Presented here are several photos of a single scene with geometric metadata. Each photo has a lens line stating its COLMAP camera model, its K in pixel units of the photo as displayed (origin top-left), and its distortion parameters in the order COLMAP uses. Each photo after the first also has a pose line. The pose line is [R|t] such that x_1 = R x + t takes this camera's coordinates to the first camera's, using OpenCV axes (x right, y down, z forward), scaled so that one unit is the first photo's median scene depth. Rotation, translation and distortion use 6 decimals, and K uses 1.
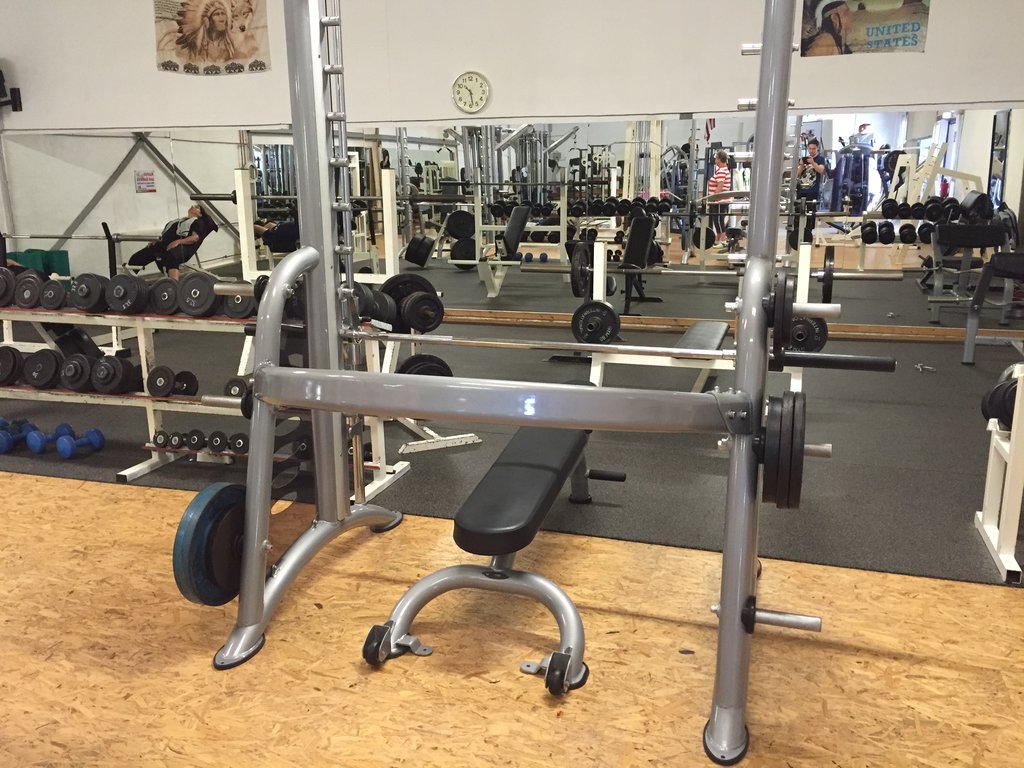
lens RADIAL K [[871.0, 0, 513.7], [0, 871.0, 387.4], [0, 0, 1]] dist [0.082024, -0.111732]
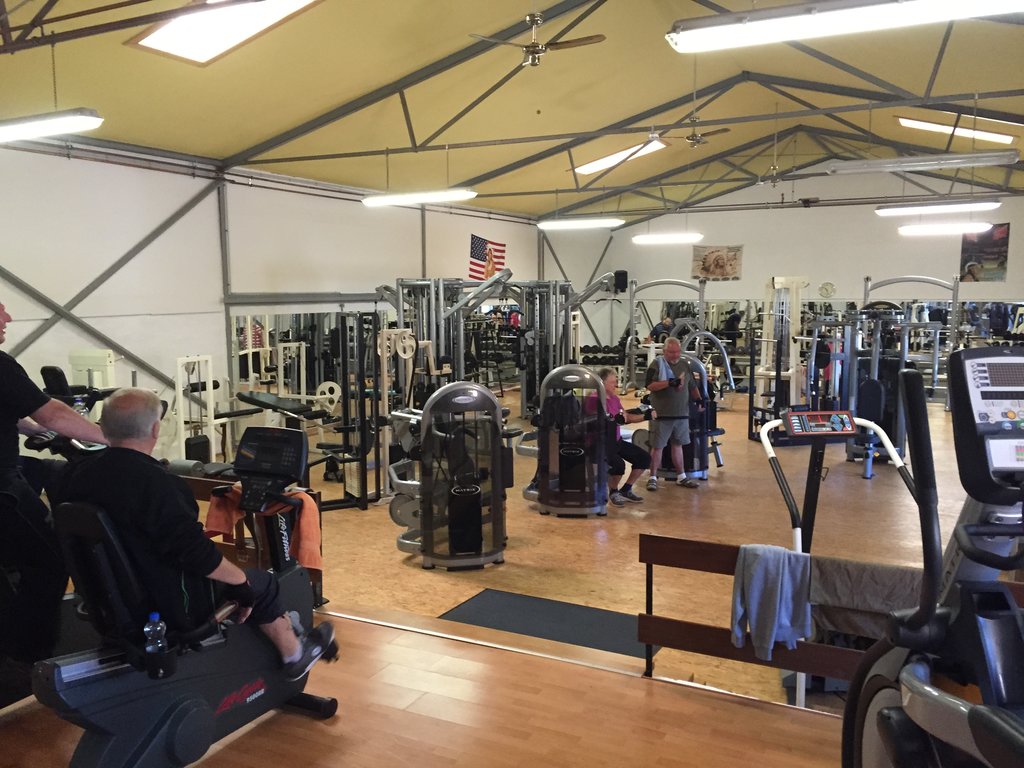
lens RADIAL K [[852.6, 0, 487.9], [0, 852.6, 385.6], [0, 0, 1]] dist [0.020142, -0.061426]
pose [[0.981918, 0.025917, -0.187523, -0.660240], [-0.051517, 0.989781, -0.132961, 0.408616], [0.182160, 0.140217, 0.973220, -1.949477]]
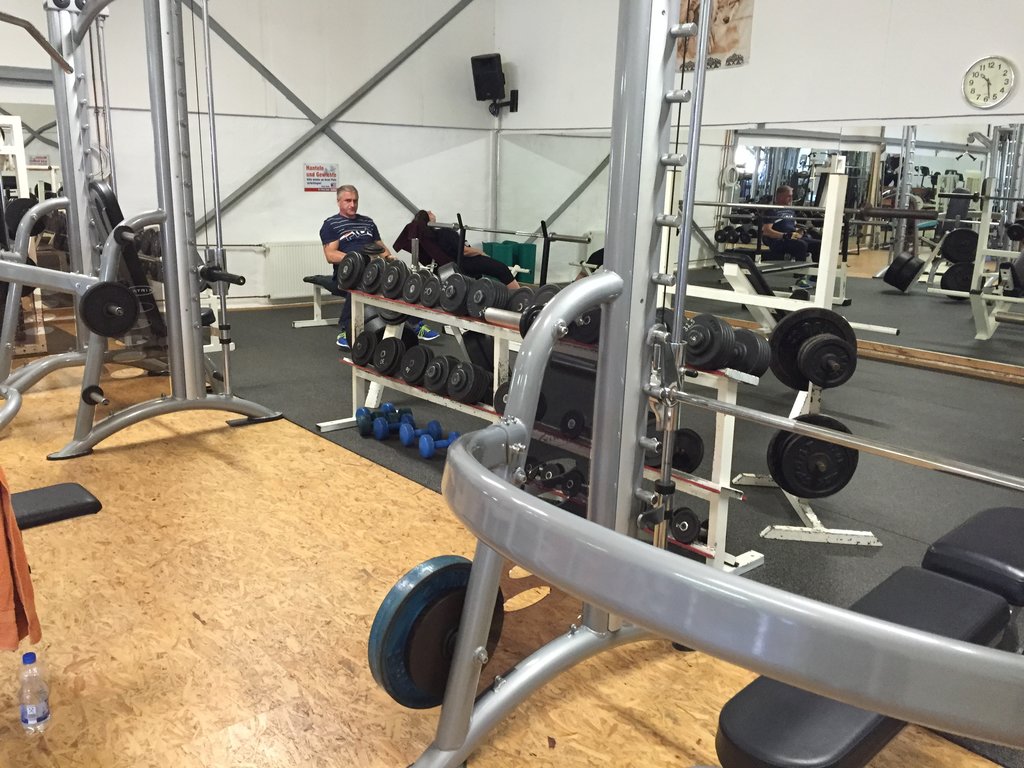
lens RADIAL K [[871.0, 0, 513.7], [0, 871.0, 387.4], [0, 0, 1]] dist [0.082024, -0.111732]
pose [[0.850537, 0.158620, -0.501424, 0.034714], [-0.161492, 0.986141, 0.038026, -0.032431], [0.500506, 0.048633, 0.864366, 0.134013]]
